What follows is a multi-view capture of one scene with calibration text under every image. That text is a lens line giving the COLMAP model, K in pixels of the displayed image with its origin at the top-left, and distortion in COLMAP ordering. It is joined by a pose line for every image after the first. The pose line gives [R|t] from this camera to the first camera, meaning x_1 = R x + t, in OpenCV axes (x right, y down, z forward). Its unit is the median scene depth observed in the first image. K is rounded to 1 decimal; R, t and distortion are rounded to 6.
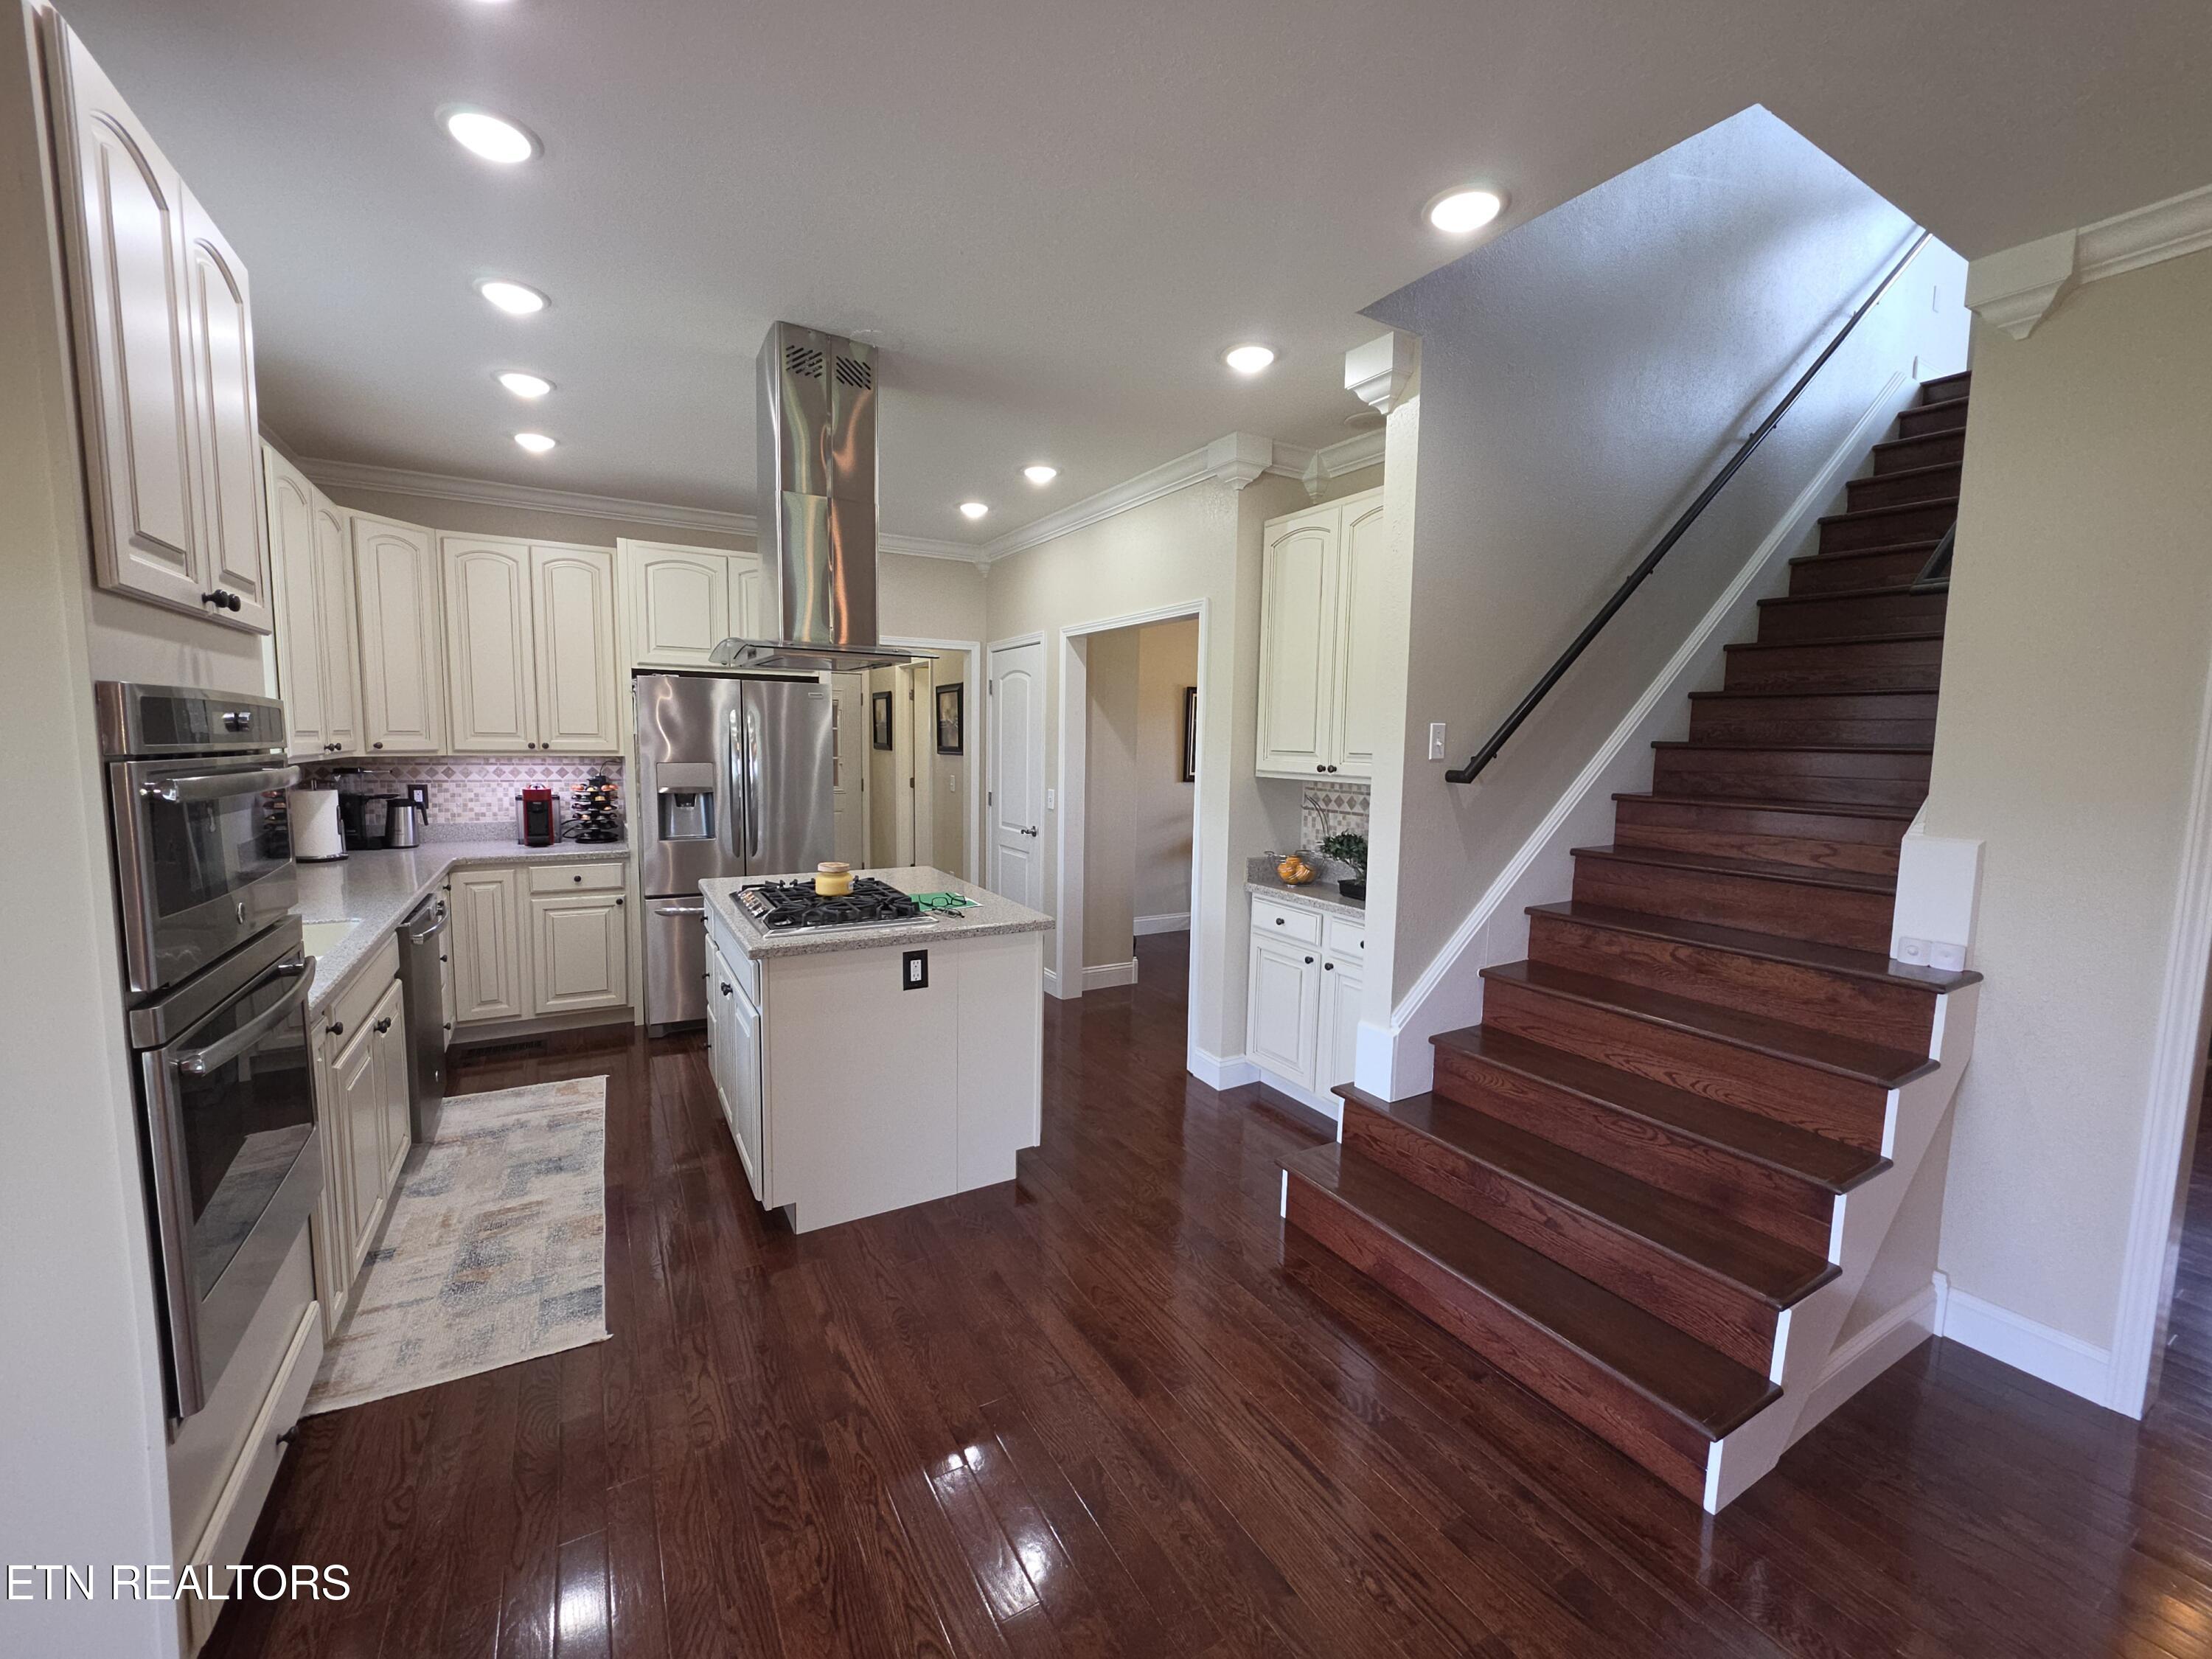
lens RADIAL K [[884.2, 0, 1085.3], [0, 884.2, 823.6], [0, 0, 1]] dist [-0.003219, -0.000186]
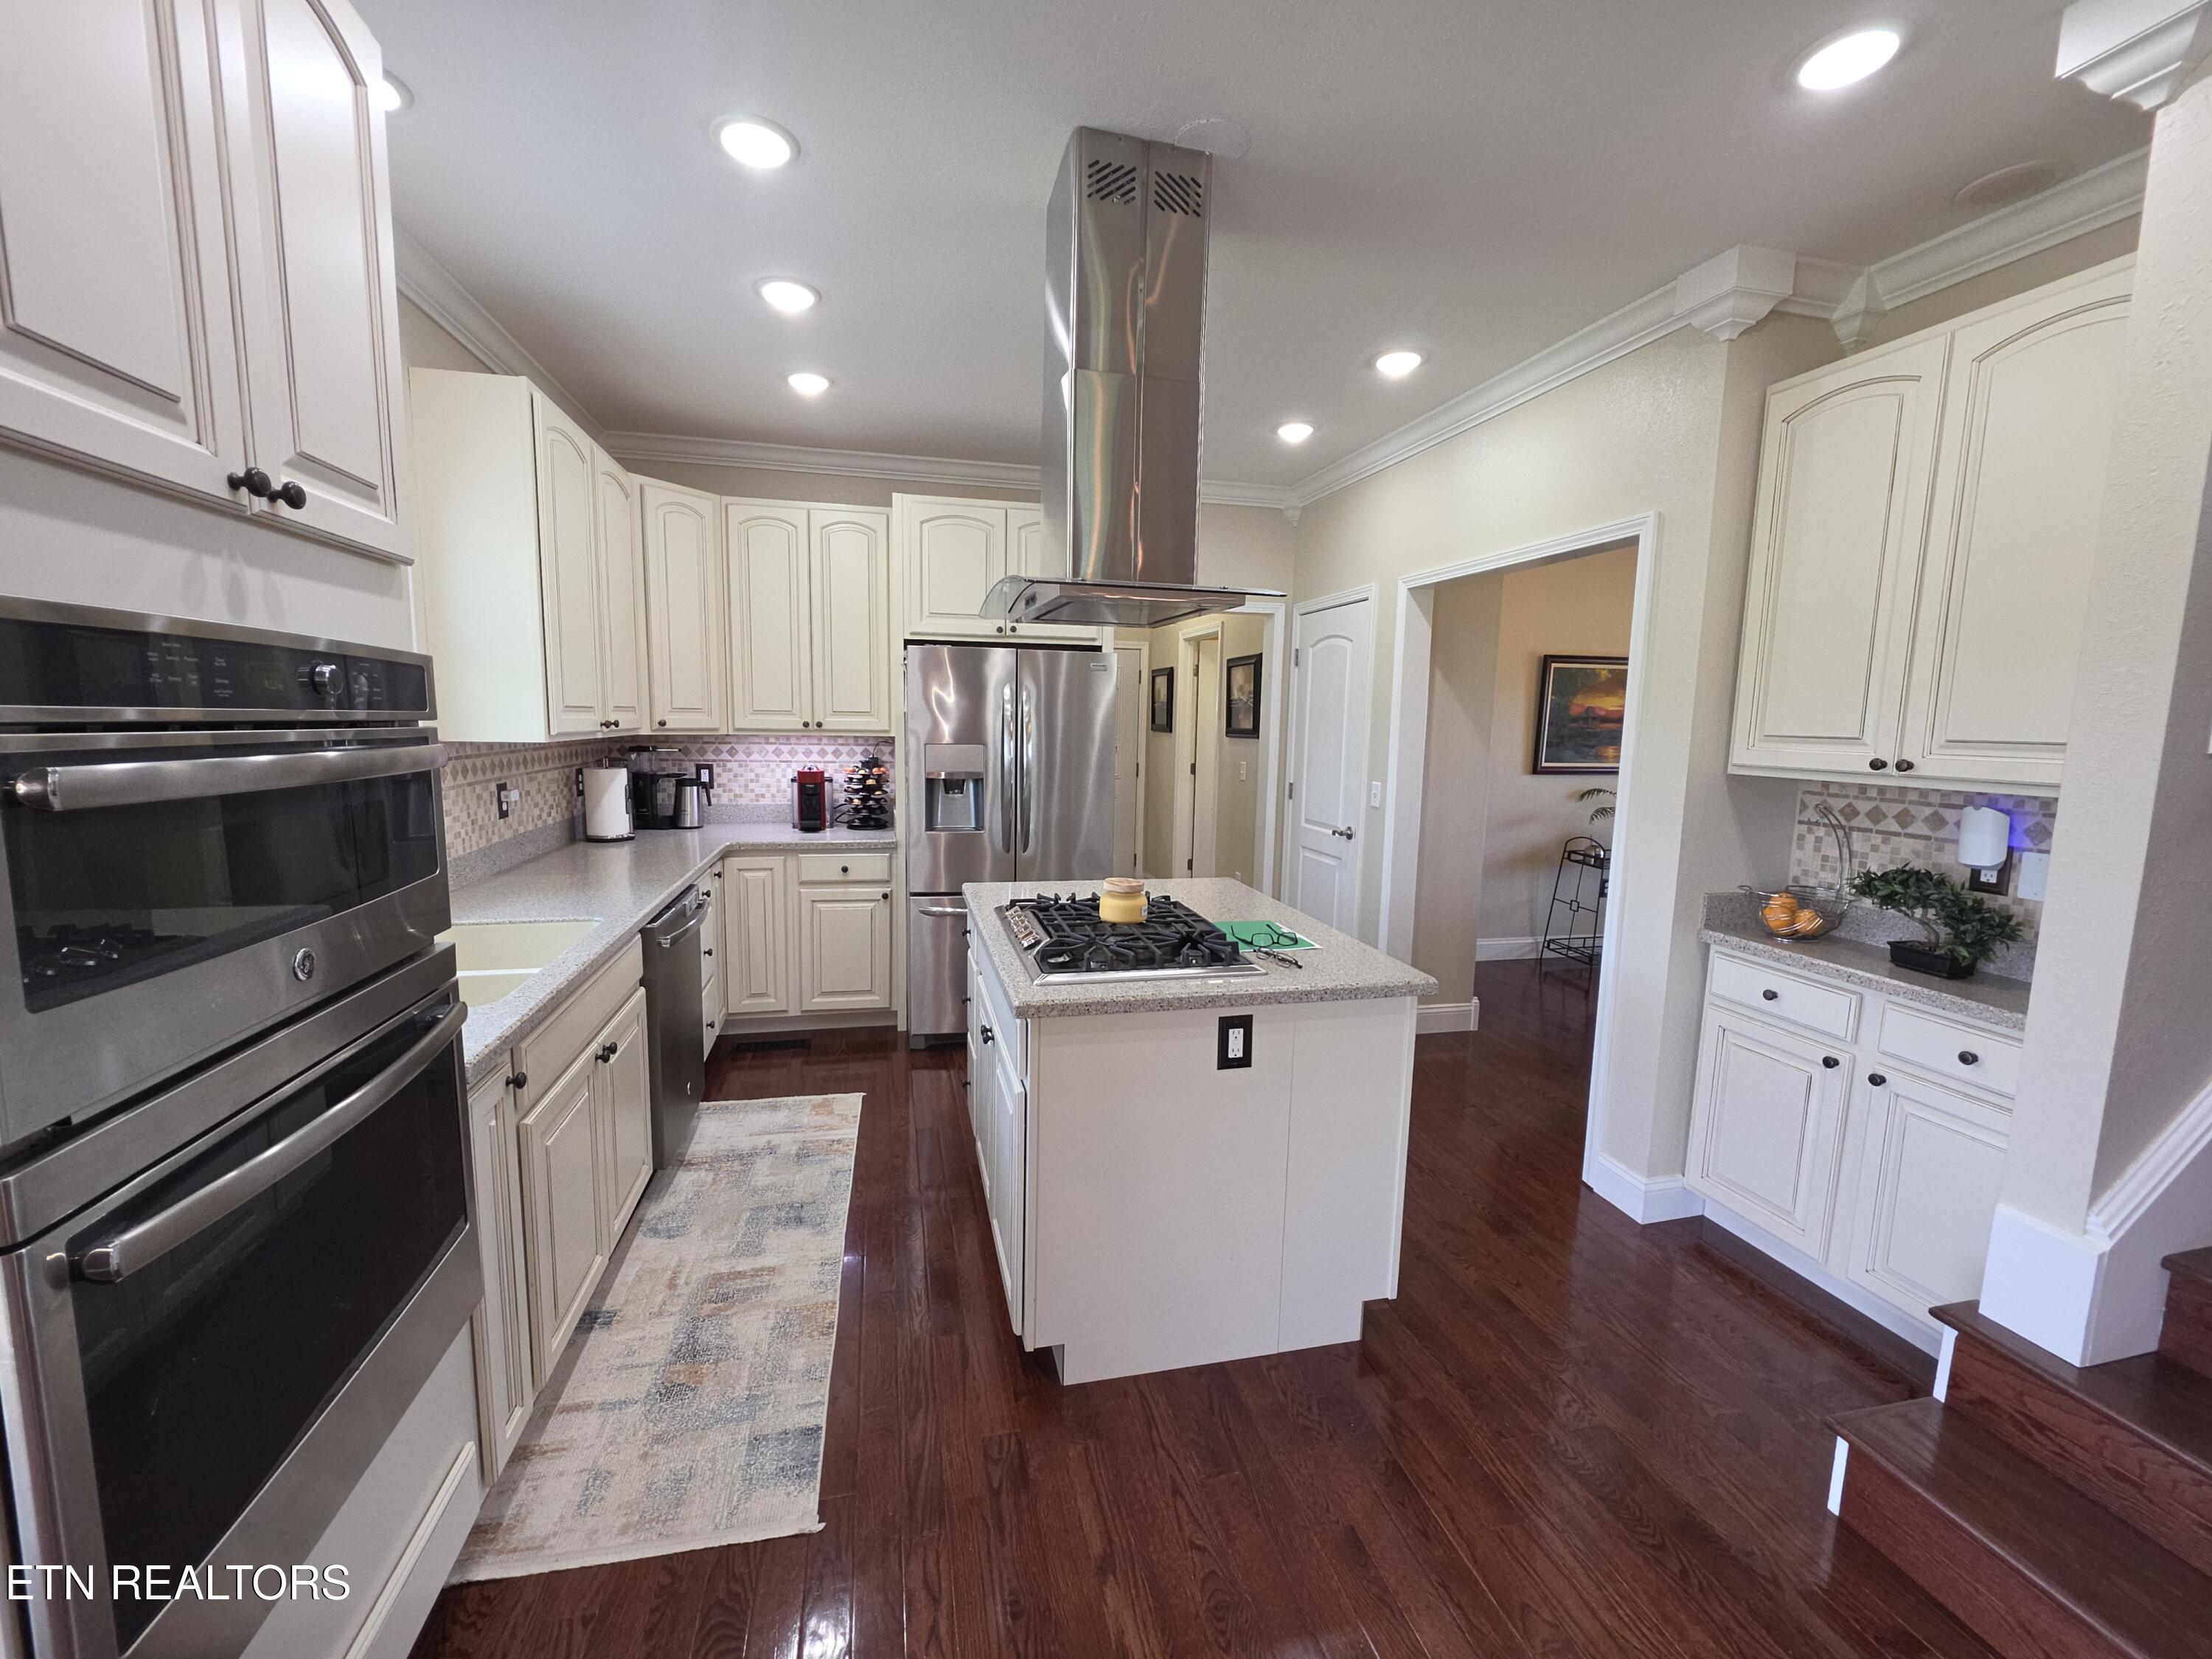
lens RADIAL K [[884.2, 0, 1085.3], [0, 884.2, 823.6], [0, 0, 1]] dist [-0.003219, -0.000186]
pose [[0.957261, 0.036164, -0.286957, -0.081151], [-0.030891, 0.999261, 0.022883, -0.015679], [0.287572, -0.013041, 0.957670, 0.214725]]
